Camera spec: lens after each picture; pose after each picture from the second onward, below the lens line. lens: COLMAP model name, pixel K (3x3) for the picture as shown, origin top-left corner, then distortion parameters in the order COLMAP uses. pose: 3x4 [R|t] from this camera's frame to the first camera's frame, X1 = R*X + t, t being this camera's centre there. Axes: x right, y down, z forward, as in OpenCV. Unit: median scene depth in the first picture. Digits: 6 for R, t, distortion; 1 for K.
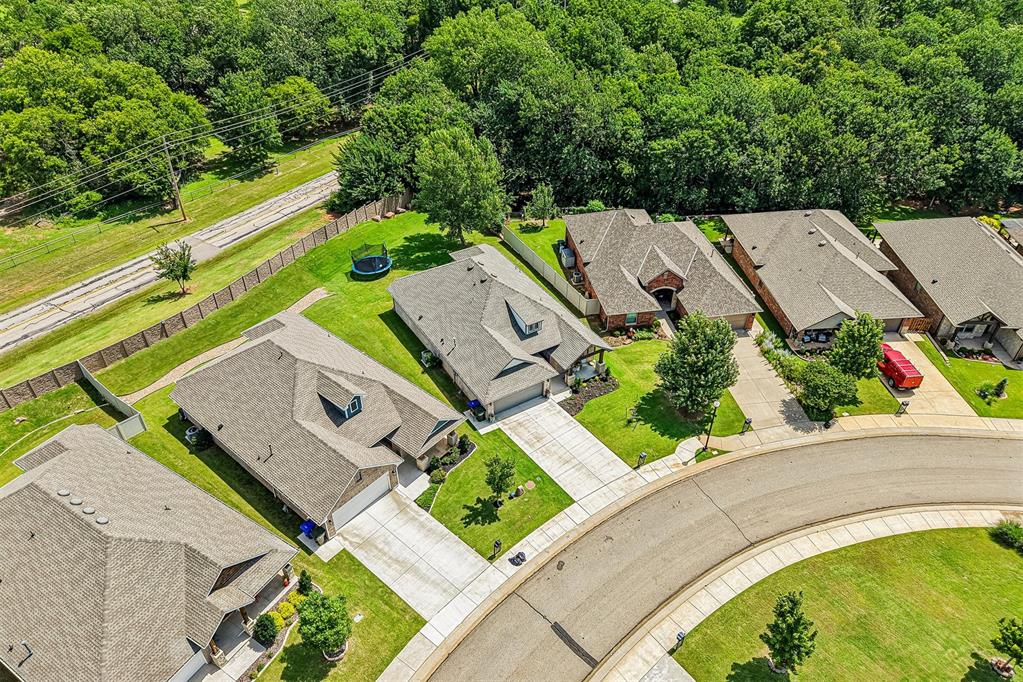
lens RADIAL K [[682.5, 0, 511.5], [0, 682.5, 341.0], [0, 0, 1]] dist [0.058997, -0.093340]
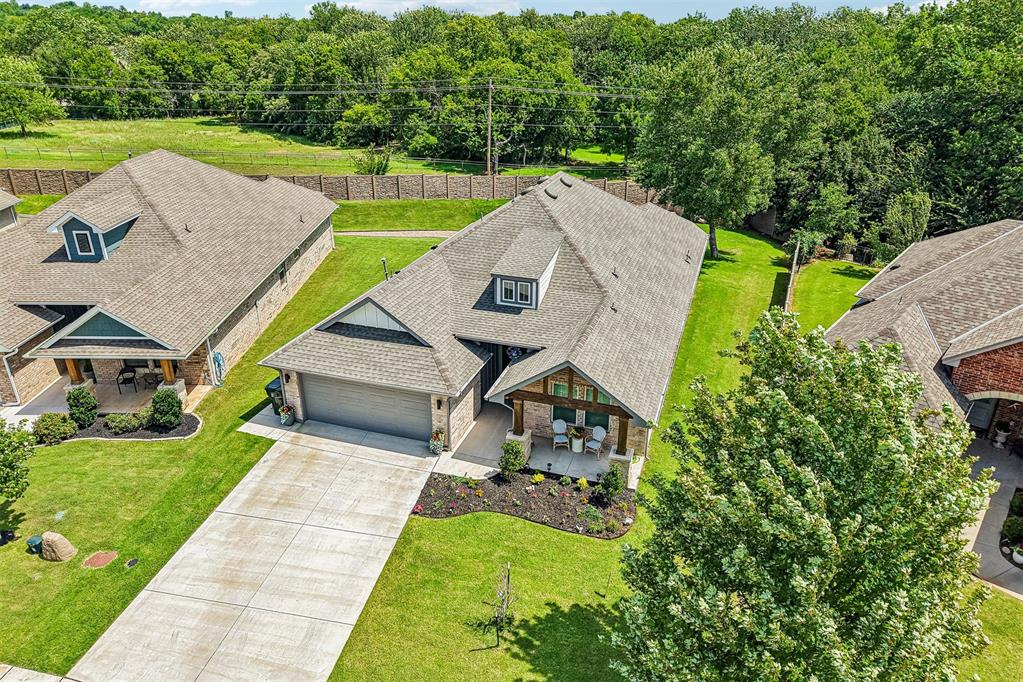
lens RADIAL K [[686.1, 0, 511.5], [0, 686.1, 341.0], [0, 0, 1]] dist [0.007407, -0.004334]
pose [[0.641743, 0.316588, -0.698526, 0.341128], [-0.470070, 0.882045, -0.032095, 0.020355], [0.605970, 0.348953, 0.714865, 0.757965]]
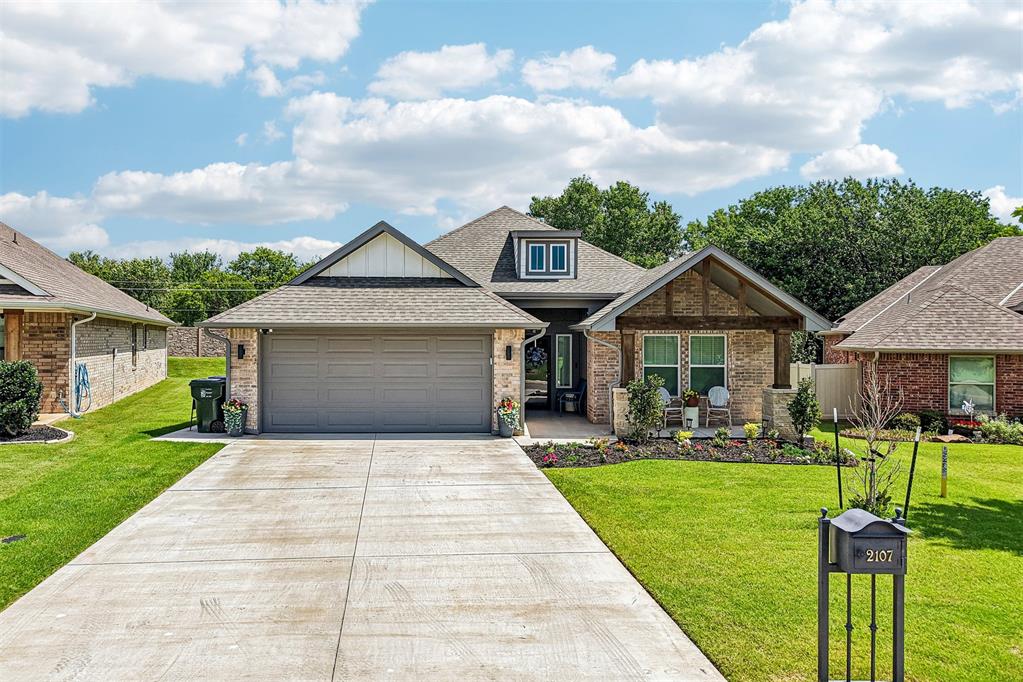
lens RADIAL K [[708.6, 0, 484.0], [0, 708.6, 326.7], [0, 0, 1]] dist [0.018556, -0.001858]
pose [[0.854015, -0.010564, -0.520140, 0.184886], [-0.318512, 0.779898, -0.538803, 0.197083], [0.411349, 0.625817, 0.662681, 0.837472]]
